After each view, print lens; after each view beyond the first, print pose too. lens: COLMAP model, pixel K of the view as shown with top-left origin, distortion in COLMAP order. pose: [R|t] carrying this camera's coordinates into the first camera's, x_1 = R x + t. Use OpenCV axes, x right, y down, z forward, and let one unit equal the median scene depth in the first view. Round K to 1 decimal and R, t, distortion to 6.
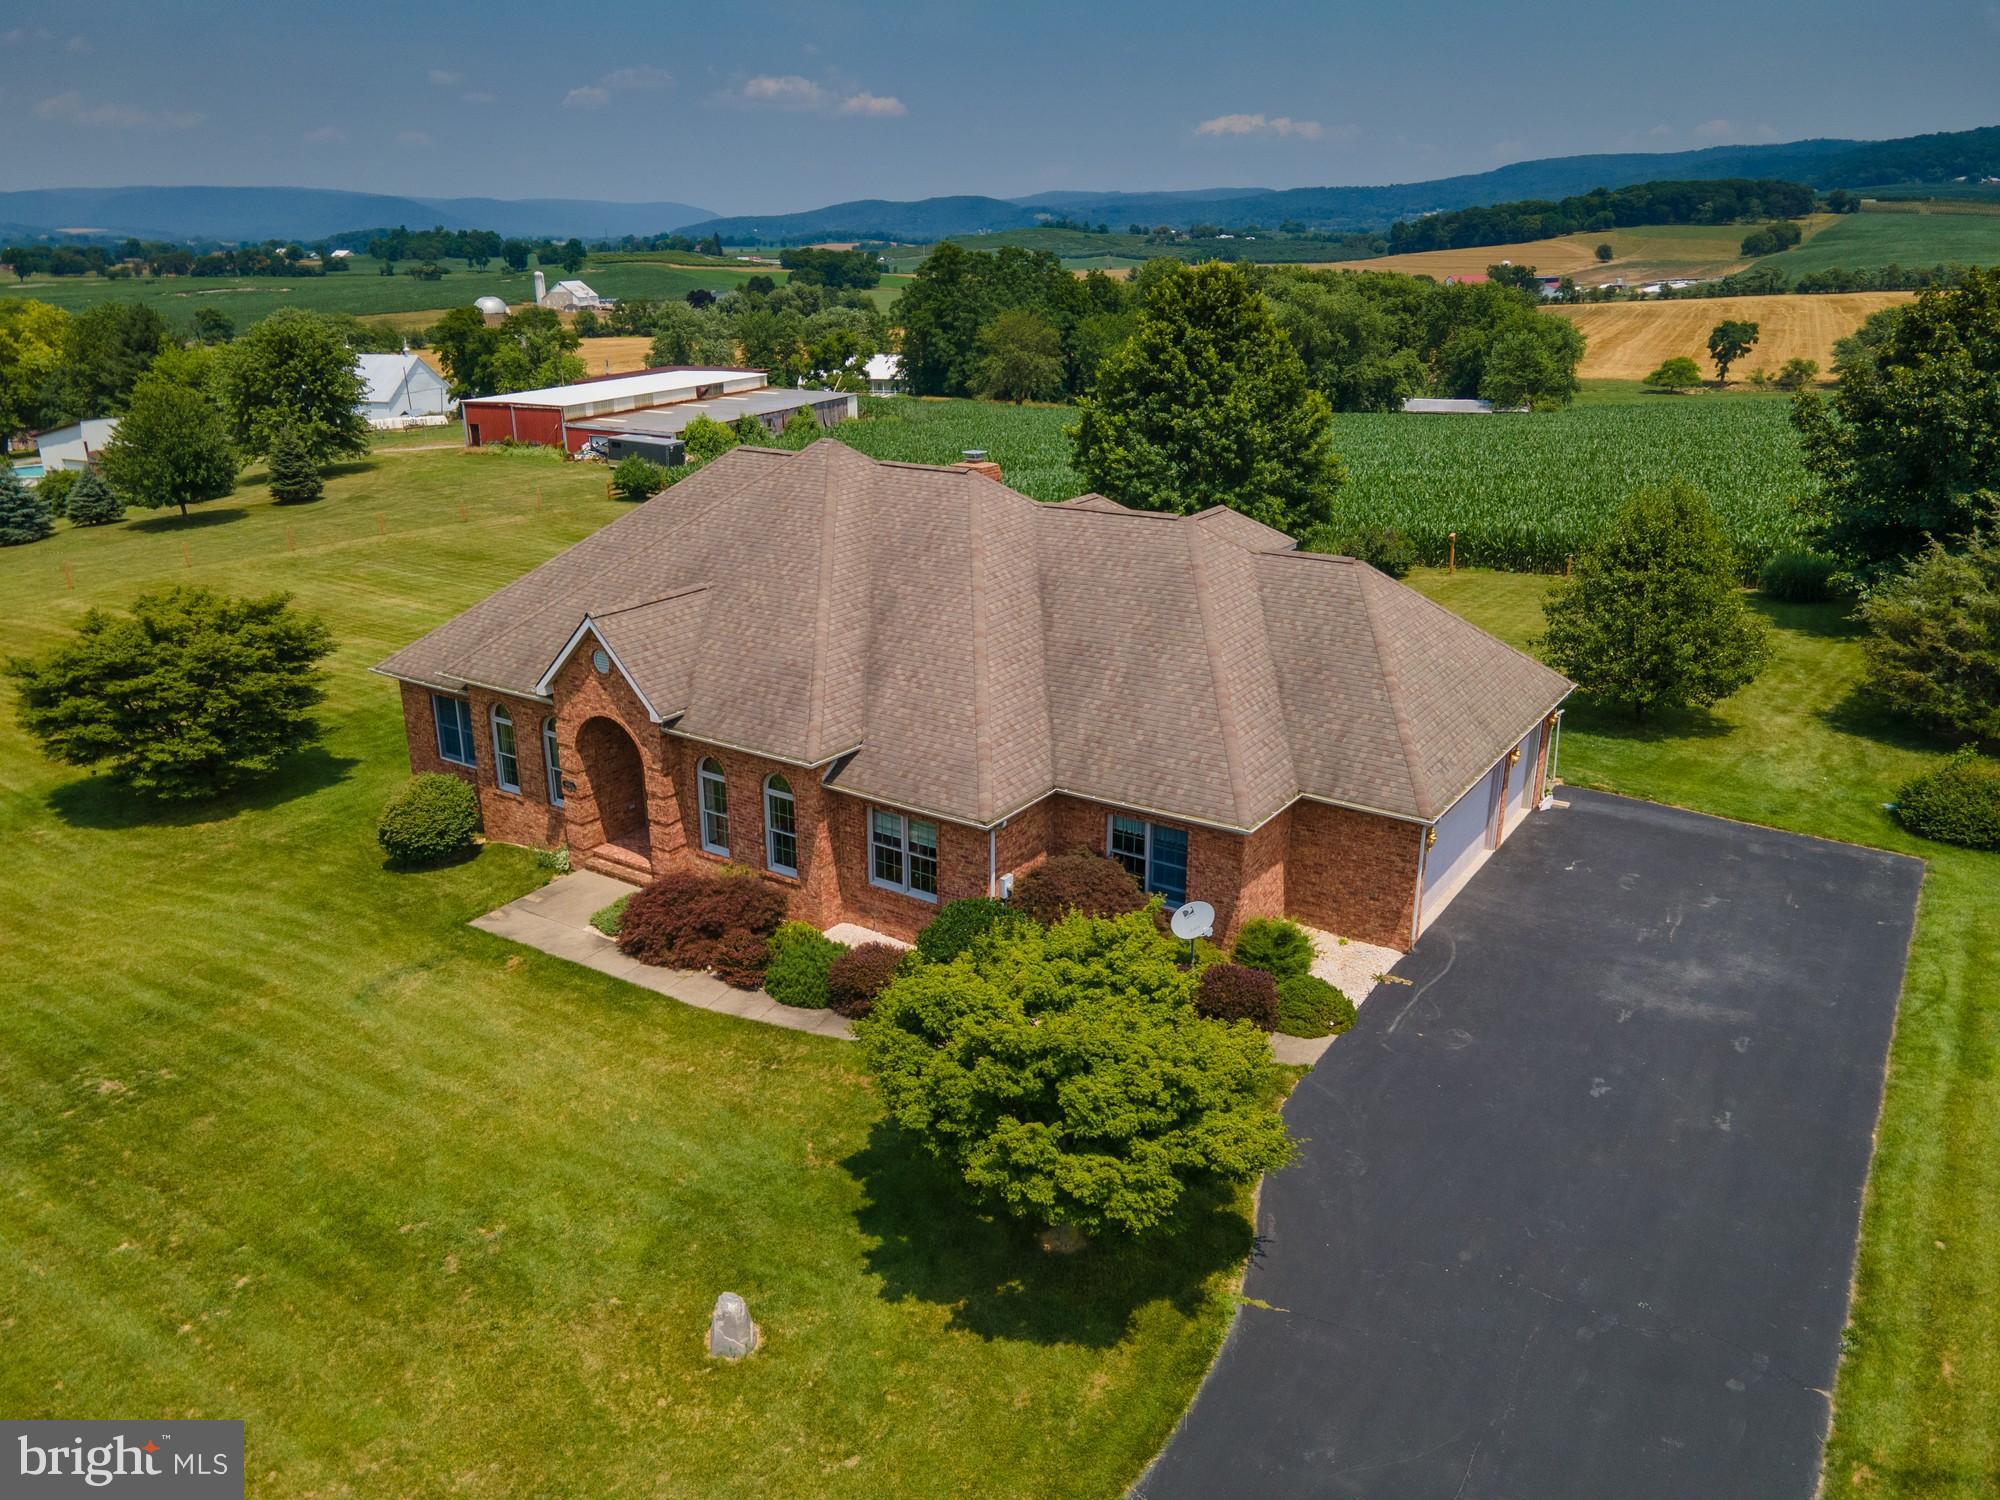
lens RADIAL K [[1464.6, 0, 991.5], [0, 1464.6, 749.3], [0, 0, 1]] dist [0.019064, 0.041878]
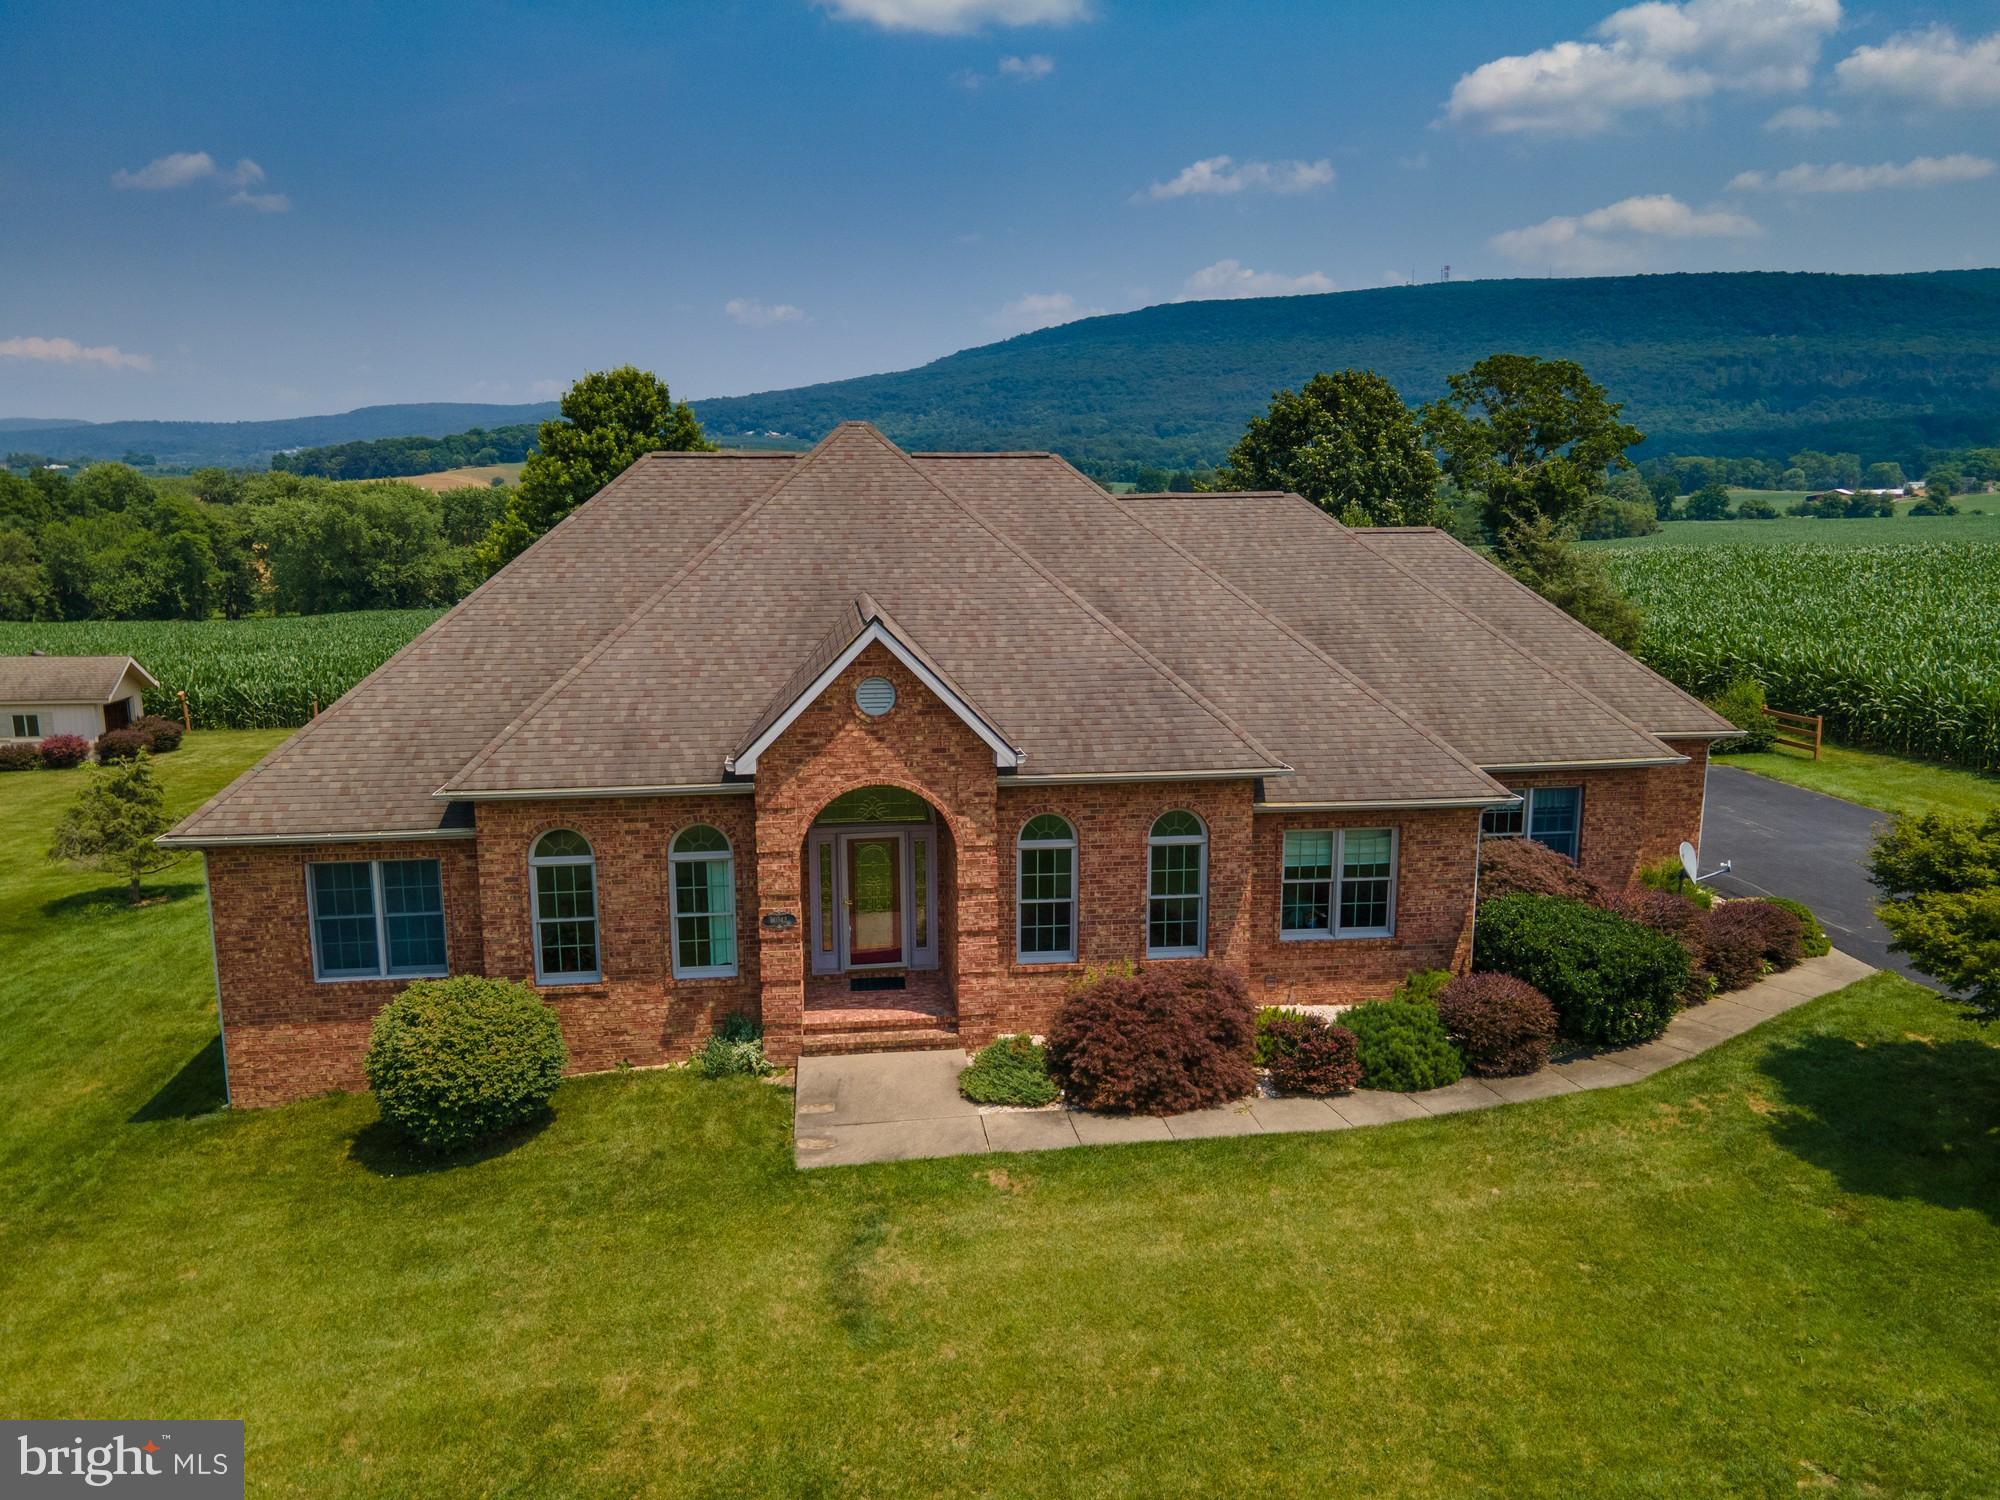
lens RADIAL K [[1464.6, 0, 991.5], [0, 1464.6, 749.3], [0, 0, 1]] dist [0.019064, 0.041878]
pose [[0.755814, -0.120850, 0.643537, -0.608964], [0.216621, 0.973628, -0.071576, 0.017978], [-0.617916, 0.193502, 0.762061, 0.468682]]
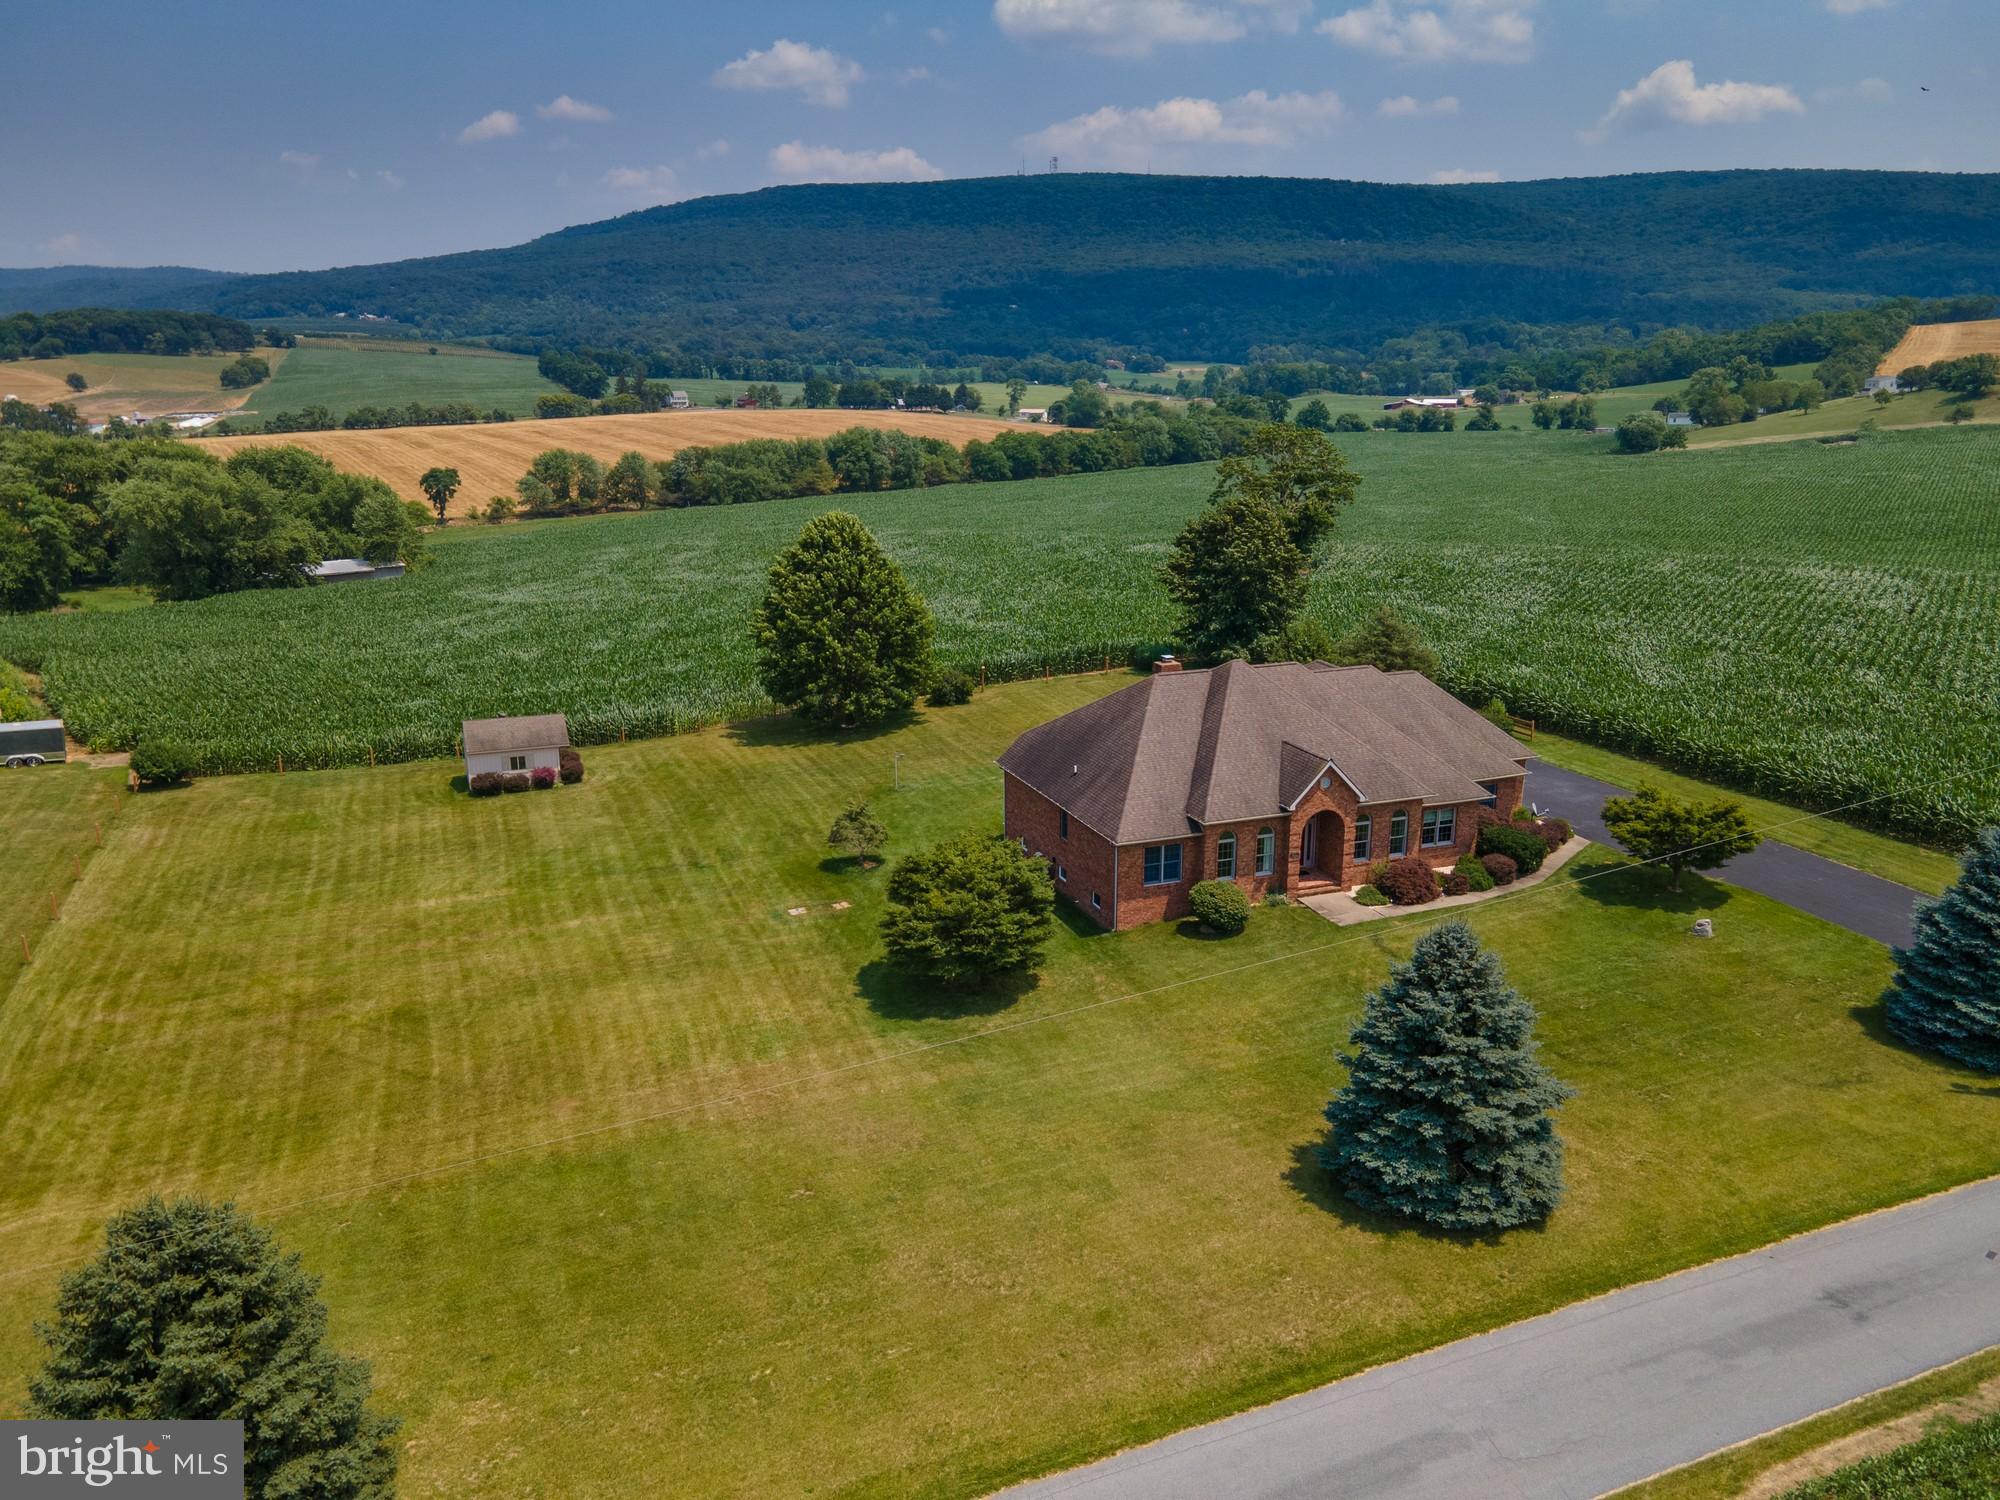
lens RADIAL K [[1464.6, 0, 991.5], [0, 1464.6, 749.3], [0, 0, 1]] dist [0.019064, 0.041878]
pose [[0.567589, -0.210521, 0.795942, -2.007073], [0.268135, 0.961316, 0.063053, -0.334394], [-0.778425, 0.177631, 0.602080, 0.137627]]
